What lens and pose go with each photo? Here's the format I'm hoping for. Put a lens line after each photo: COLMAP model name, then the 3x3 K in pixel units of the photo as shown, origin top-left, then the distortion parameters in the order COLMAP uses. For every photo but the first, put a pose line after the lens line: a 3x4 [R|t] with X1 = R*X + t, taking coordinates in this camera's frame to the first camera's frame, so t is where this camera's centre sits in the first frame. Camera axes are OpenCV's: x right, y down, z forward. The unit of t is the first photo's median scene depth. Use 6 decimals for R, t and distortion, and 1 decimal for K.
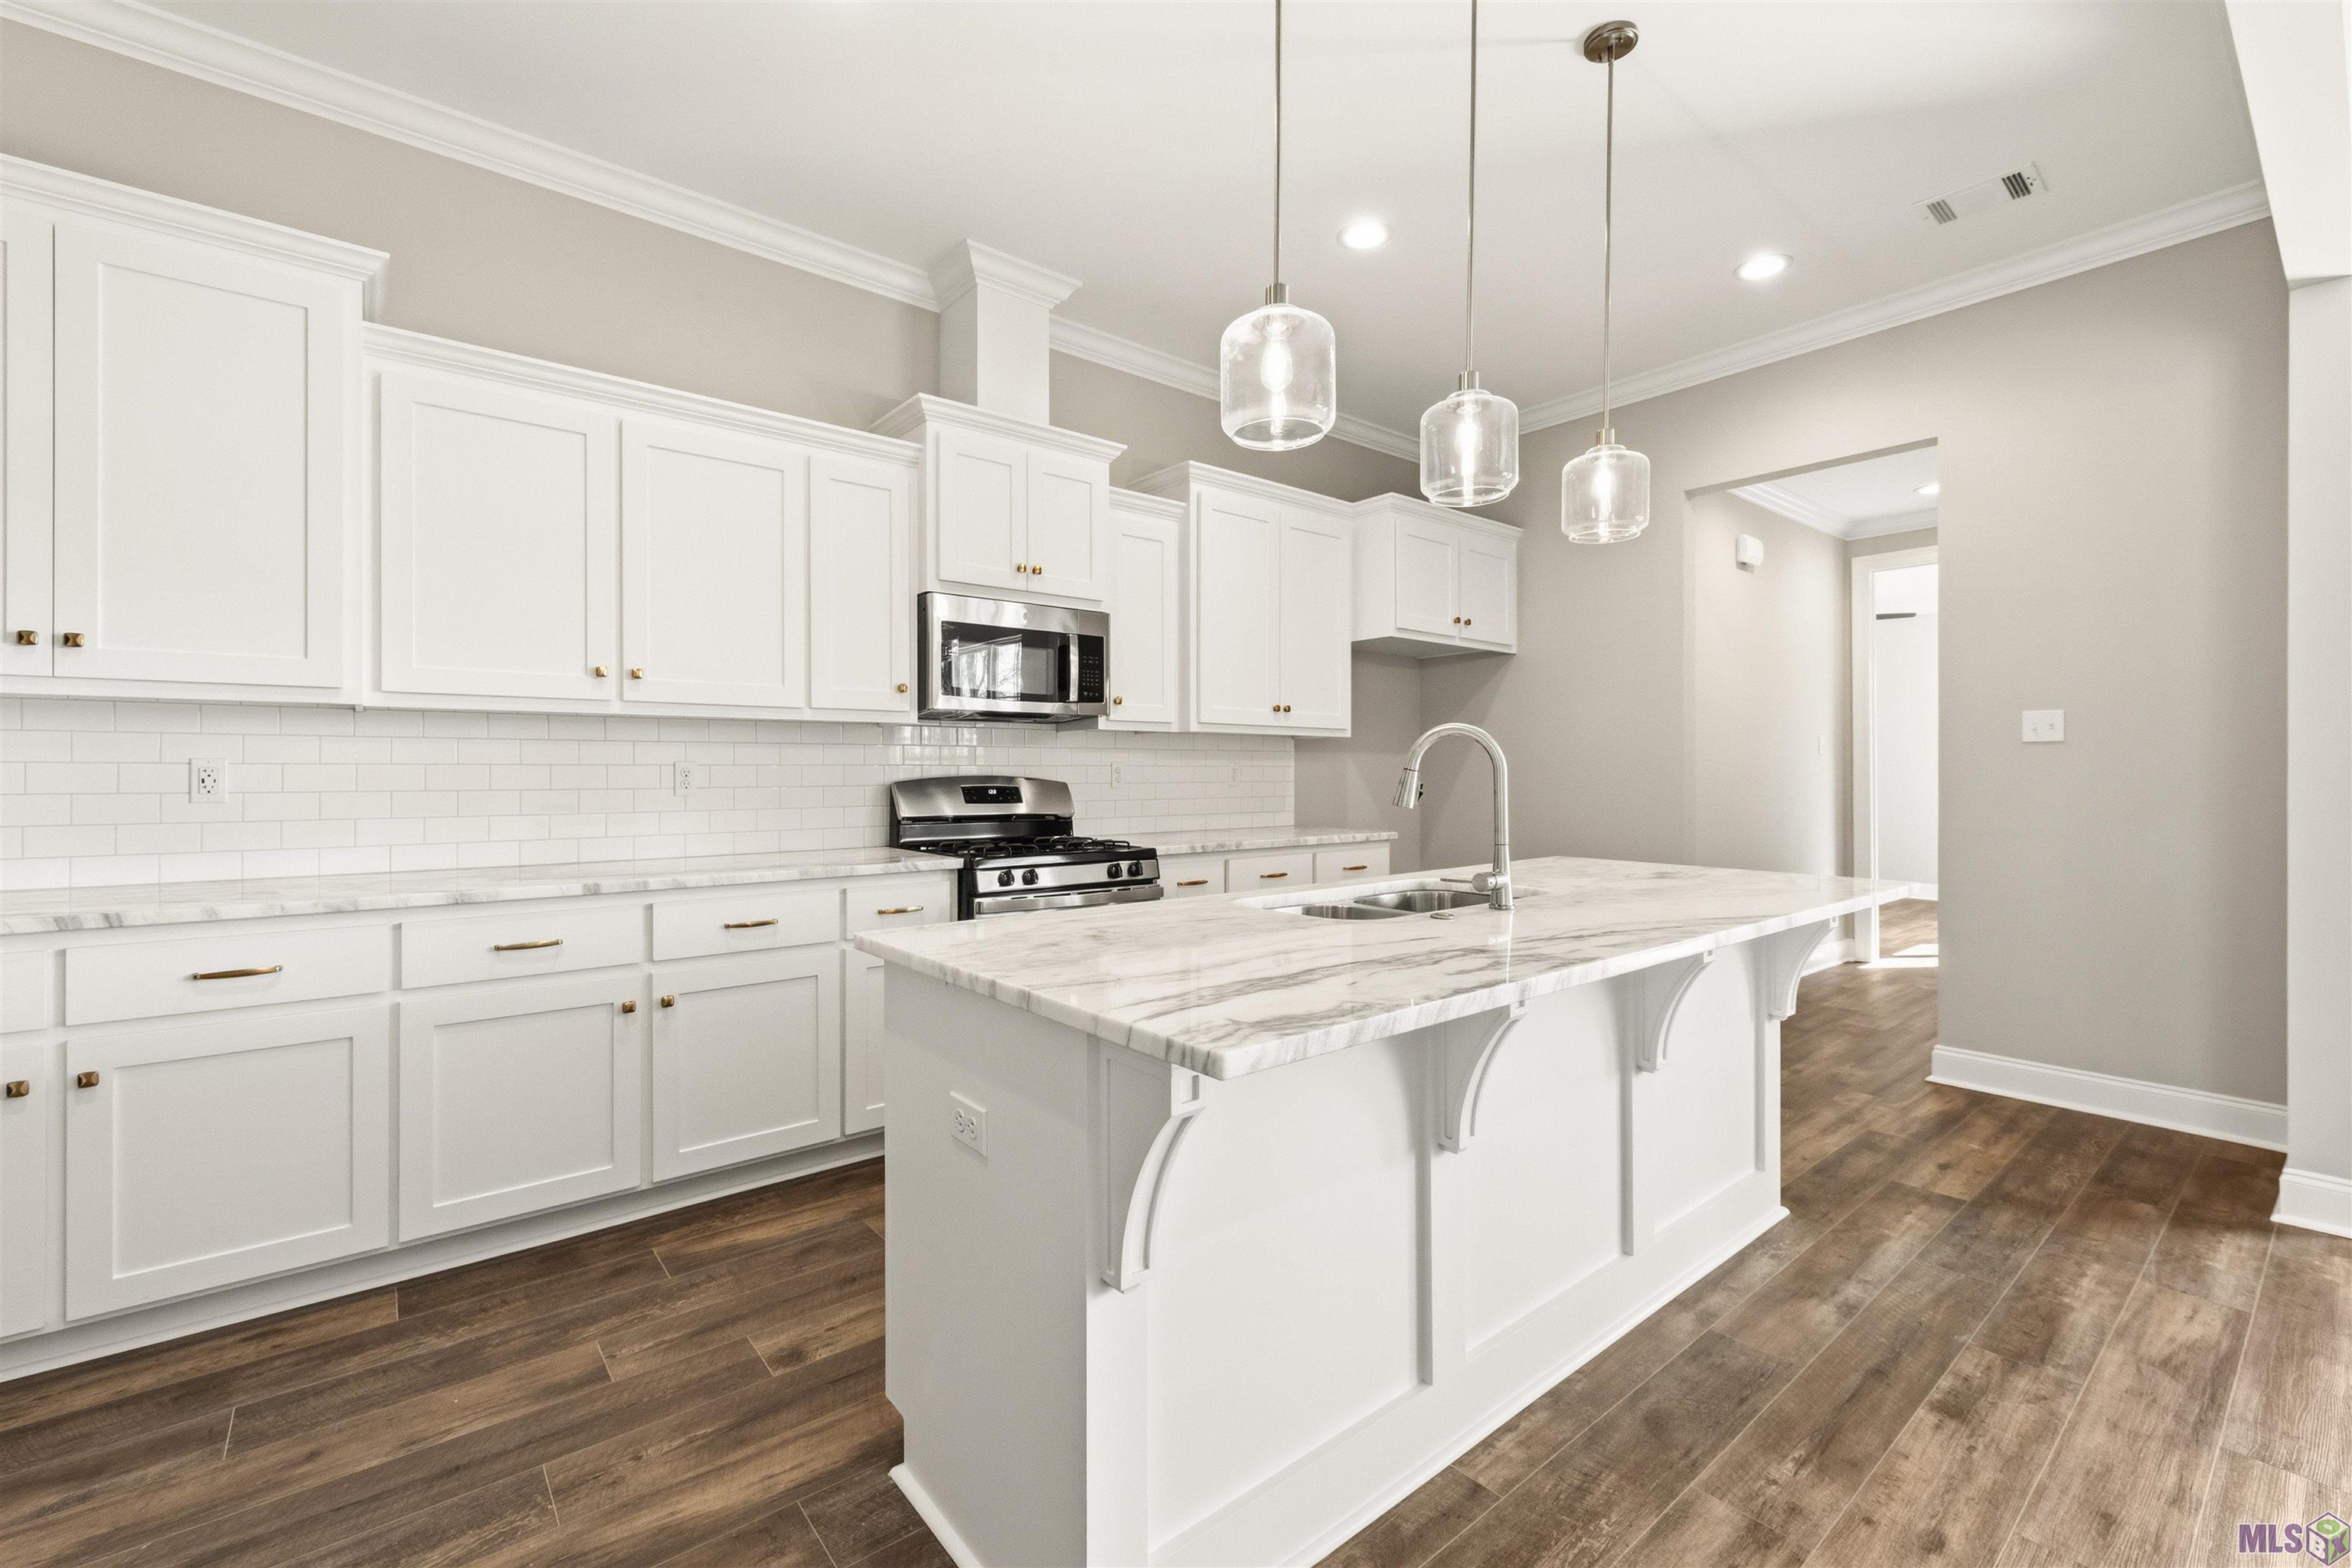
lens RADIAL K [[976.9, 0, 1160.9], [0, 976.9, 774.2], [0, 0, 1]] dist [-0.000836, -0.000021]
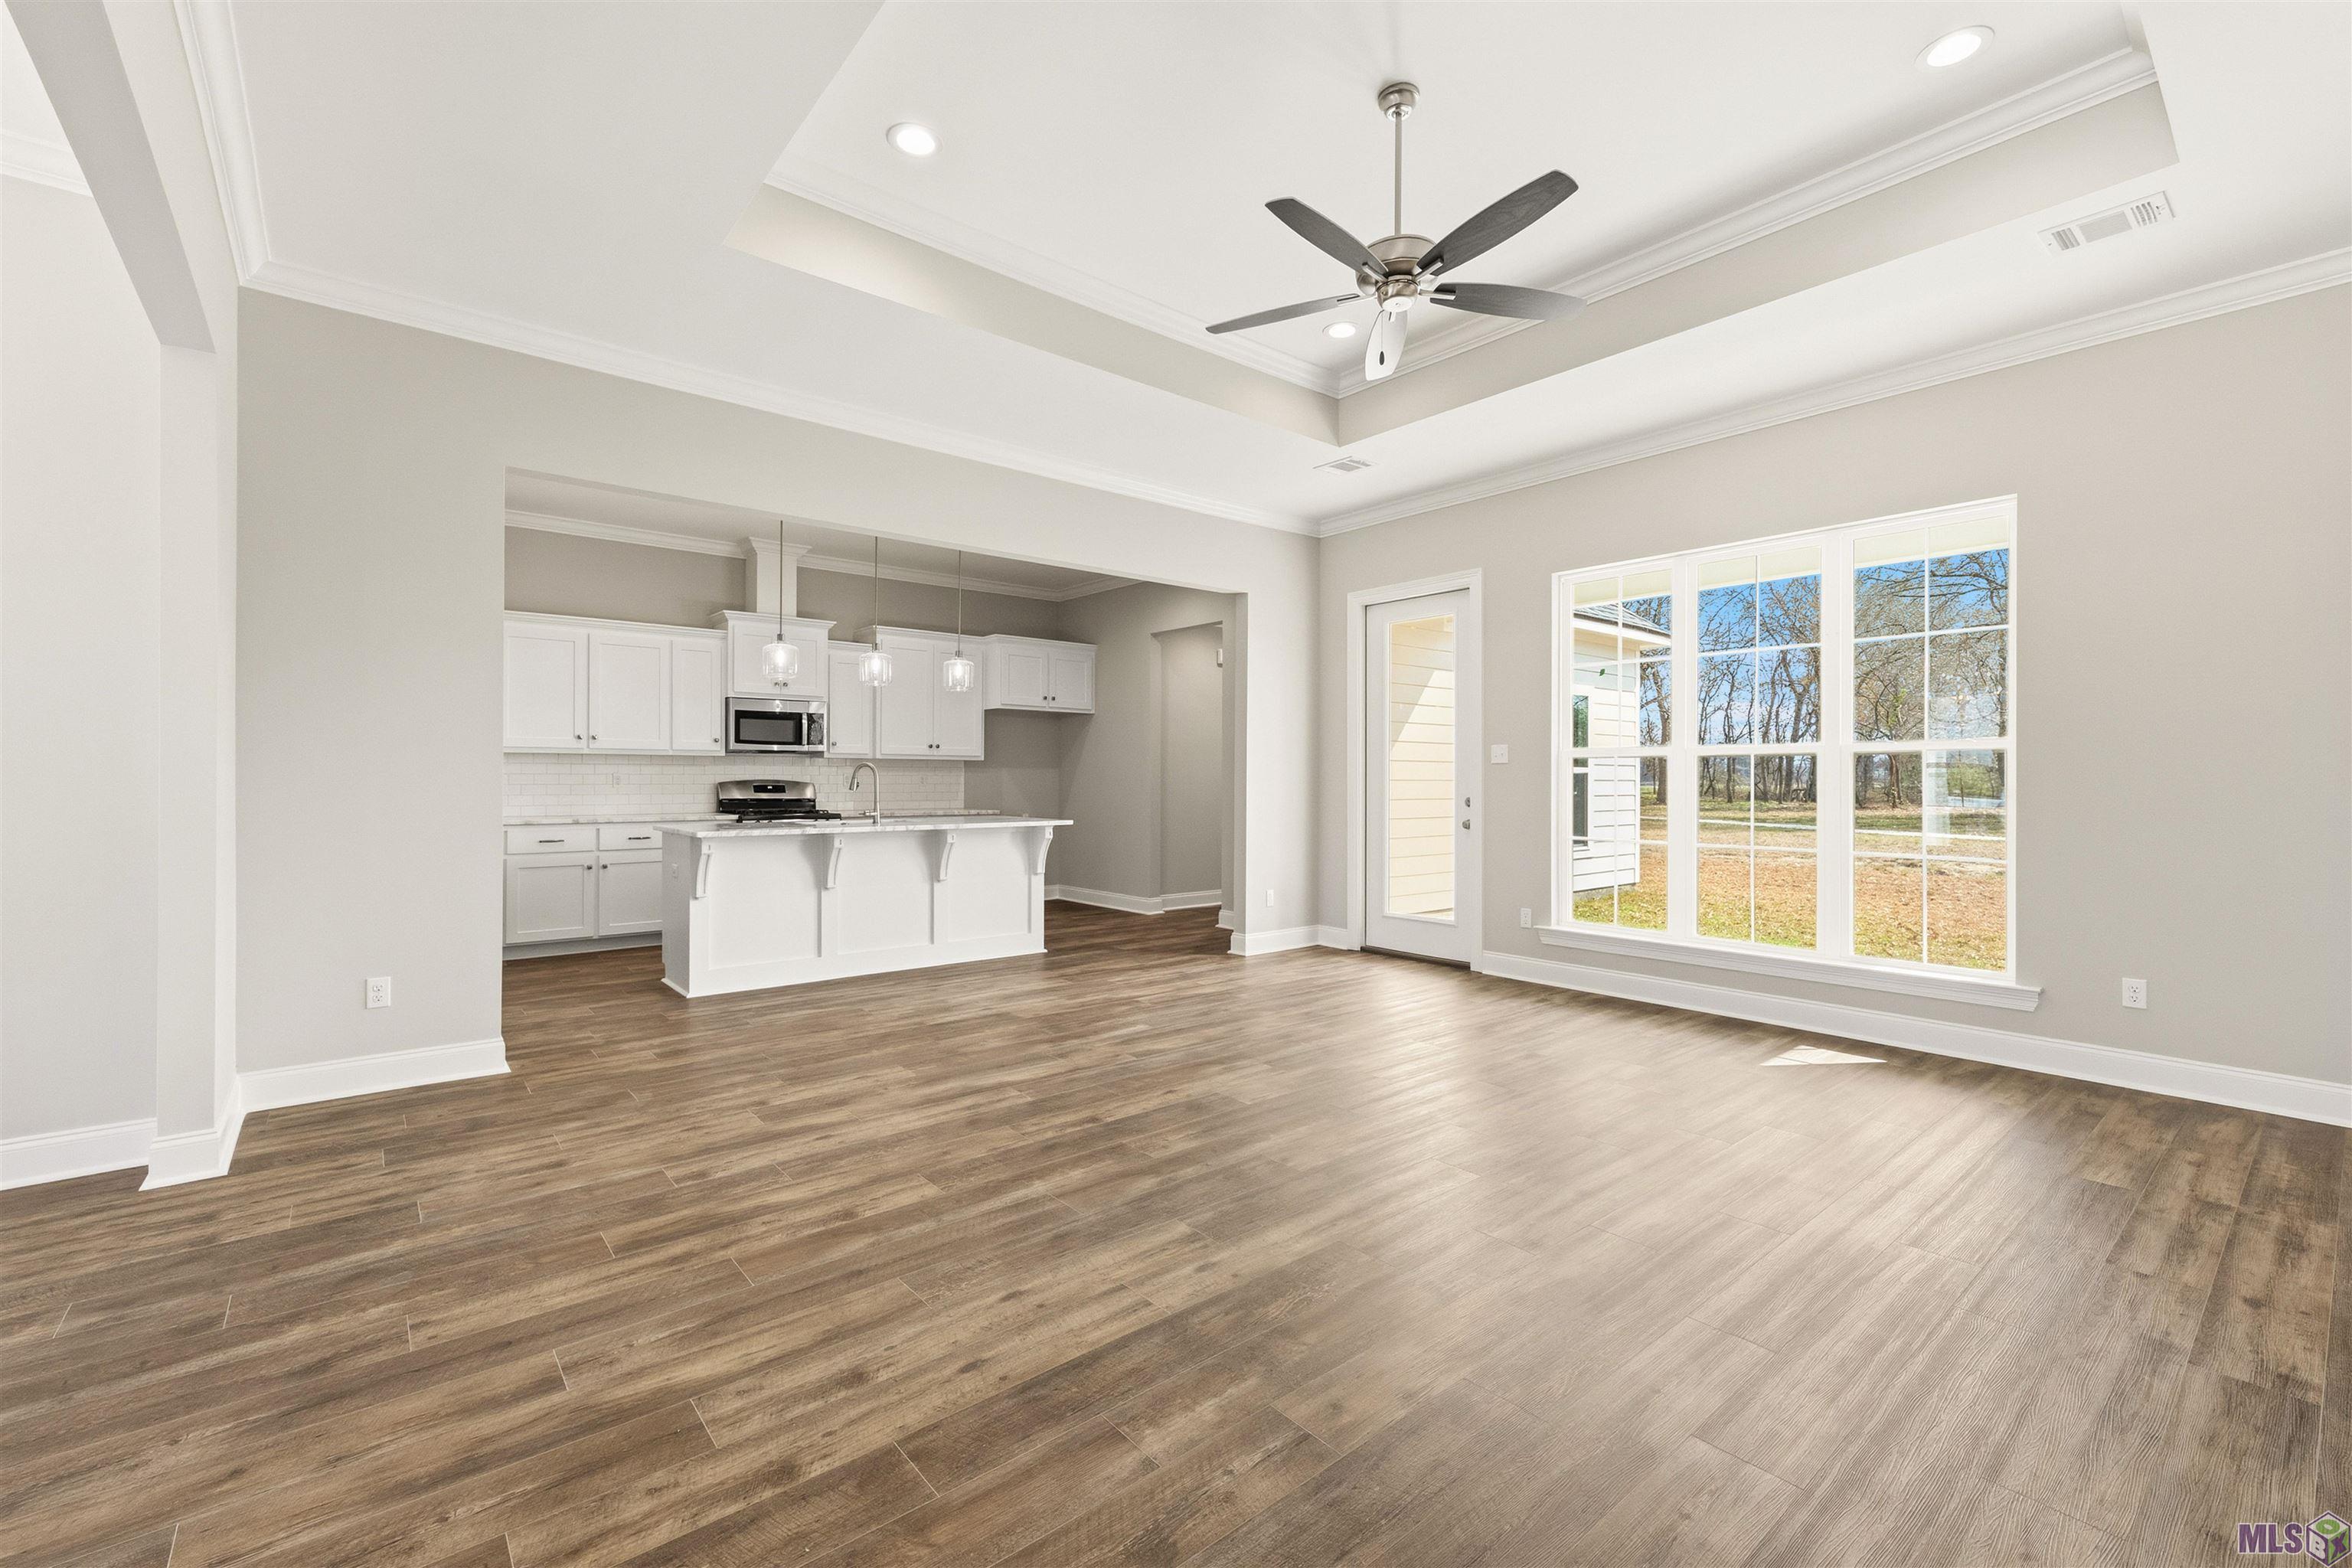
lens RADIAL K [[988.6, 0, 1166.6], [0, 988.6, 771.6], [0, 0, 1]] dist [0.003337, 0.000020]
pose [[0.999871, 0.005489, 0.015092, 0.715236], [-0.005328, 0.999929, -0.010669, 0.001898], [-0.015150, 0.010588, 0.999829, -1.248634]]
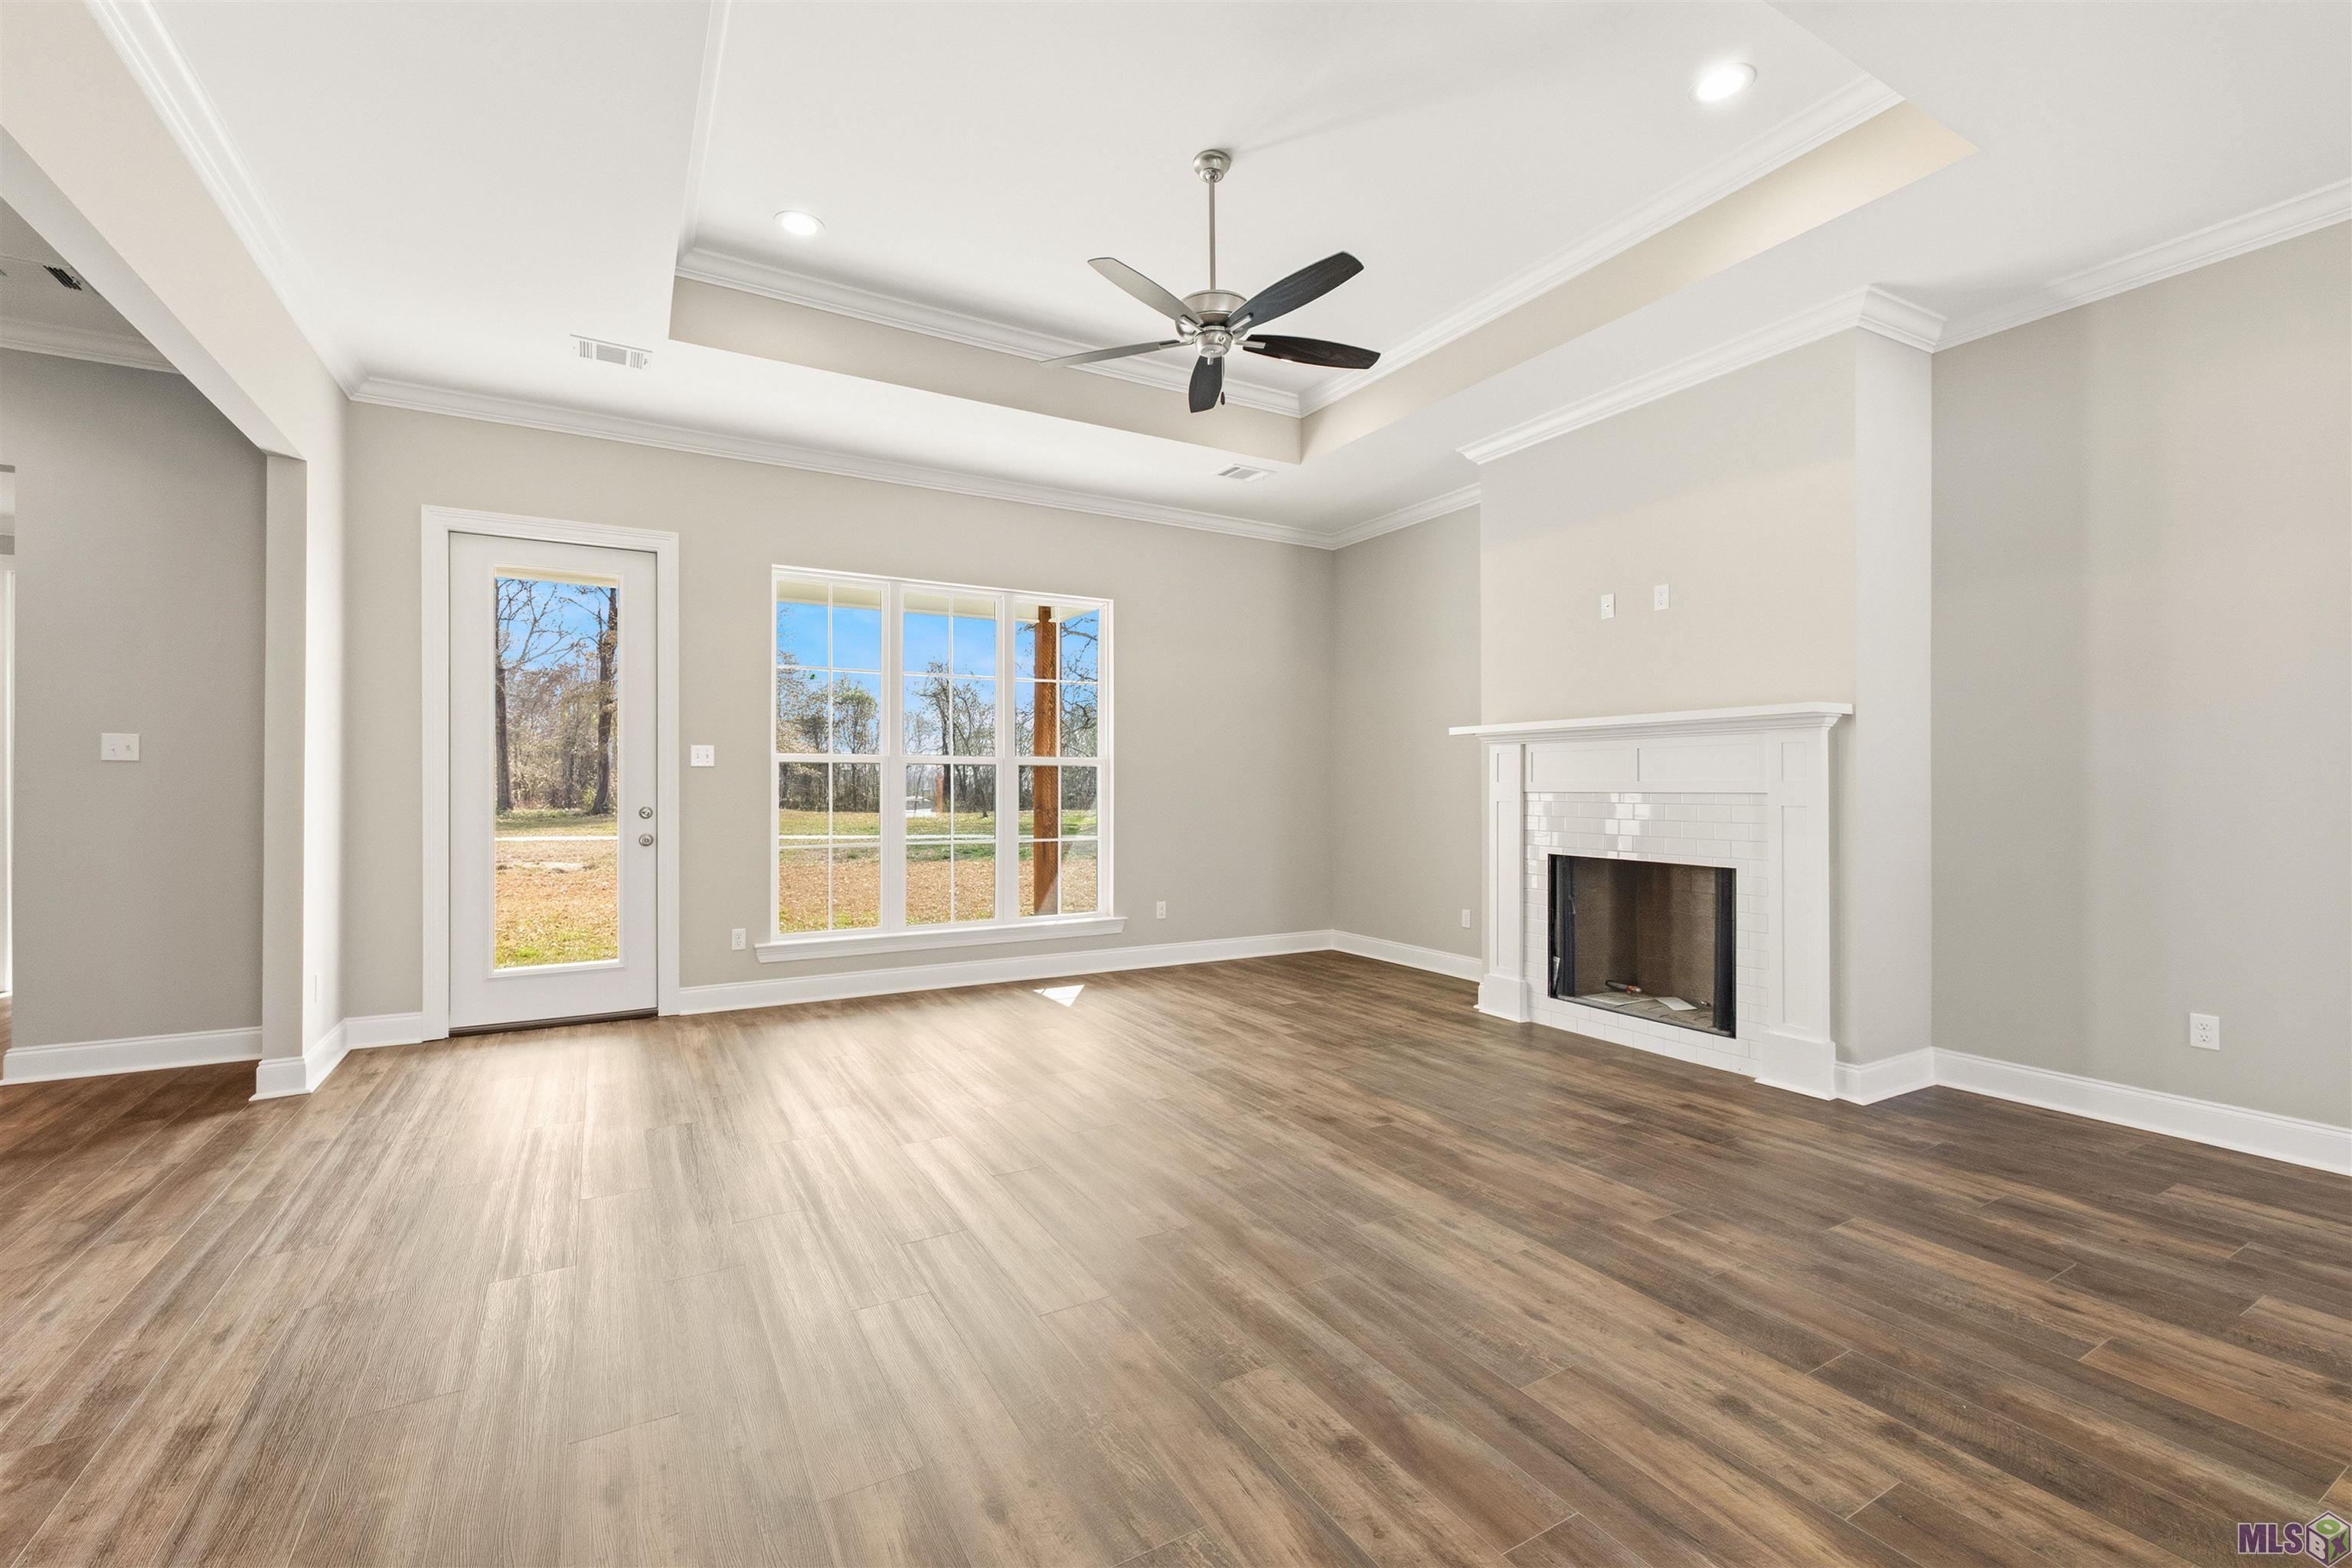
lens RADIAL K [[991.4, 0, 1169.1], [0, 991.4, 783.1], [0, 0, 1]] dist [0.002170, 0.000295]
pose [[0.151049, 0.005741, 0.988510, -0.076074], [0.001501, 0.999981, -0.006037, 0.001615], [-0.988525, 0.002396, 0.151037, -0.421579]]
